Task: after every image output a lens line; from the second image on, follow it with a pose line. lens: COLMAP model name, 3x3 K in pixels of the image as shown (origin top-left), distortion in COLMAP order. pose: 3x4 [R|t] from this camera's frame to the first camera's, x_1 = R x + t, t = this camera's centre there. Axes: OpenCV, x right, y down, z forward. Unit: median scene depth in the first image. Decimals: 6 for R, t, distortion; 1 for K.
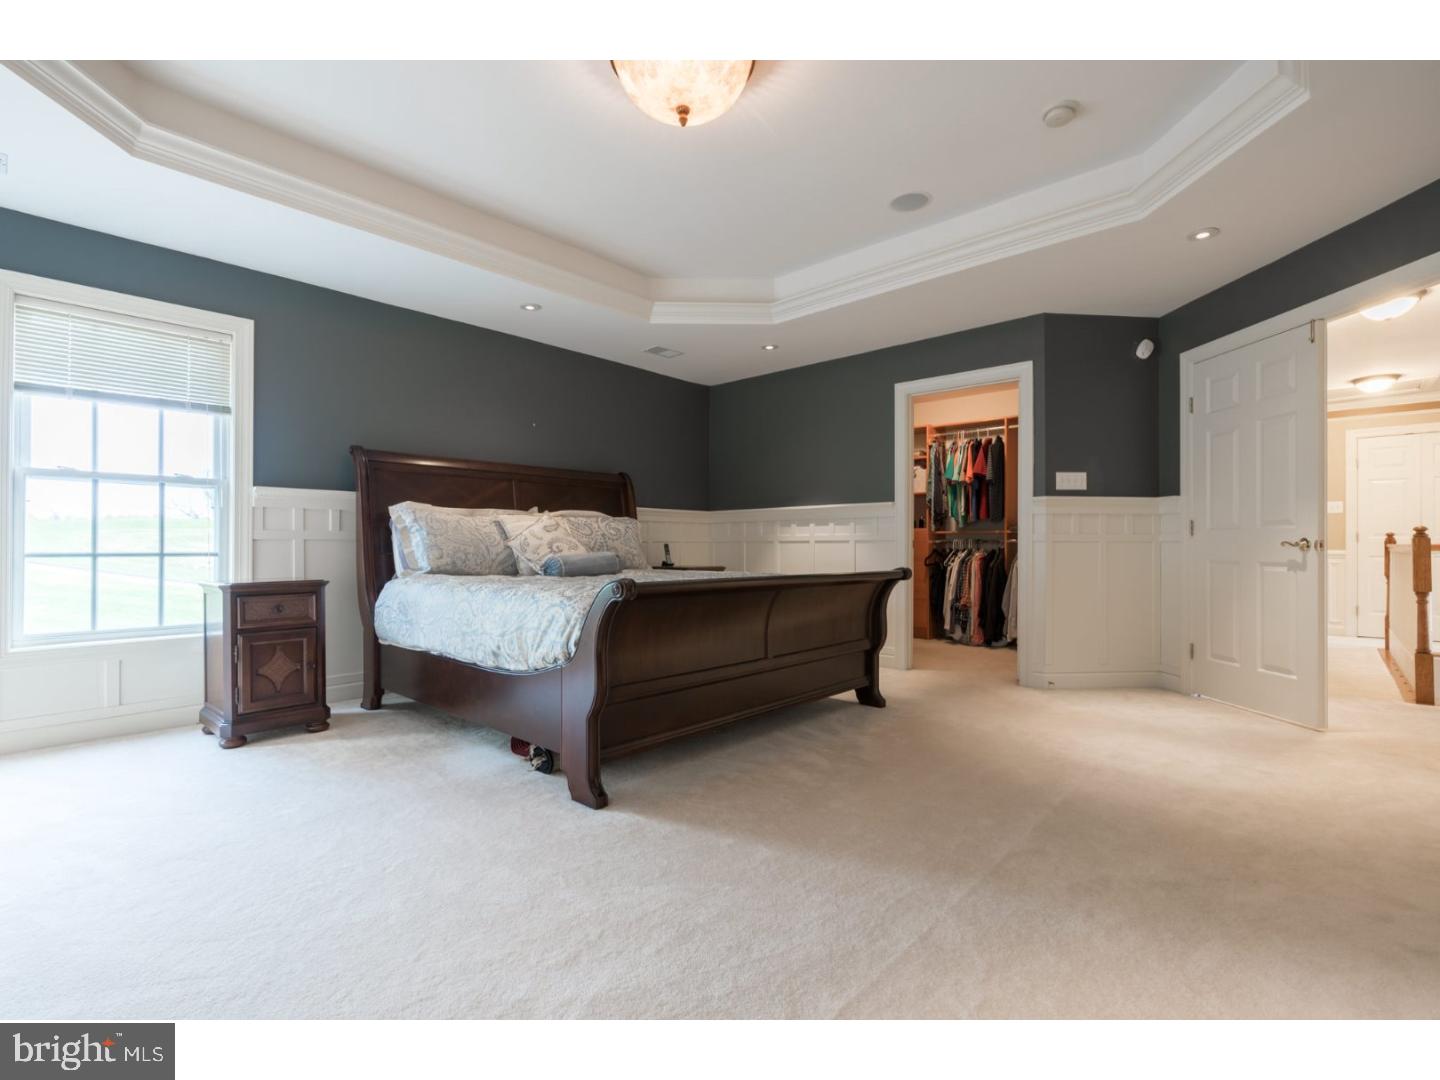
lens RADIAL K [[666.3, 0, 720.1], [0, 666.3, 545.8], [0, 0, 1]] dist [-0.001589, 0.000619]
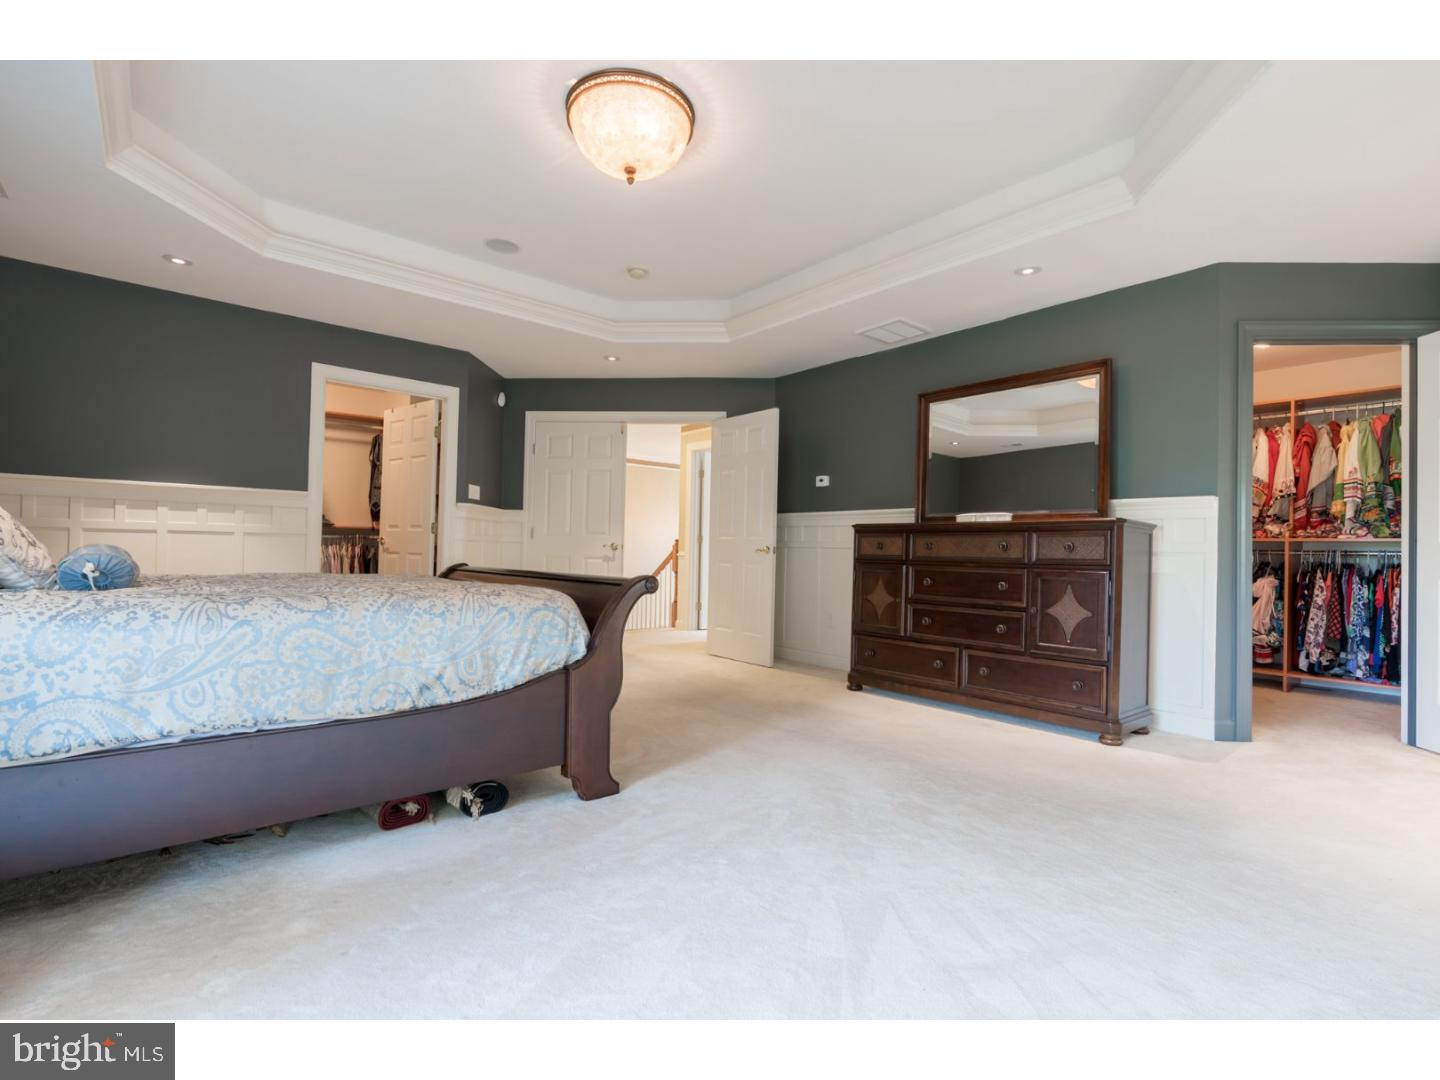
lens RADIAL K [[666.3, 0, 723.0], [0, 666.3, 543.5], [0, 0, 1]] dist [-0.001589, 0.000619]
pose [[0.132976, 0.013813, 0.991023, -0.708969], [-0.021295, 0.999712, -0.011076, 0.002981], [-0.990890, -0.019631, 0.133232, 0.404864]]
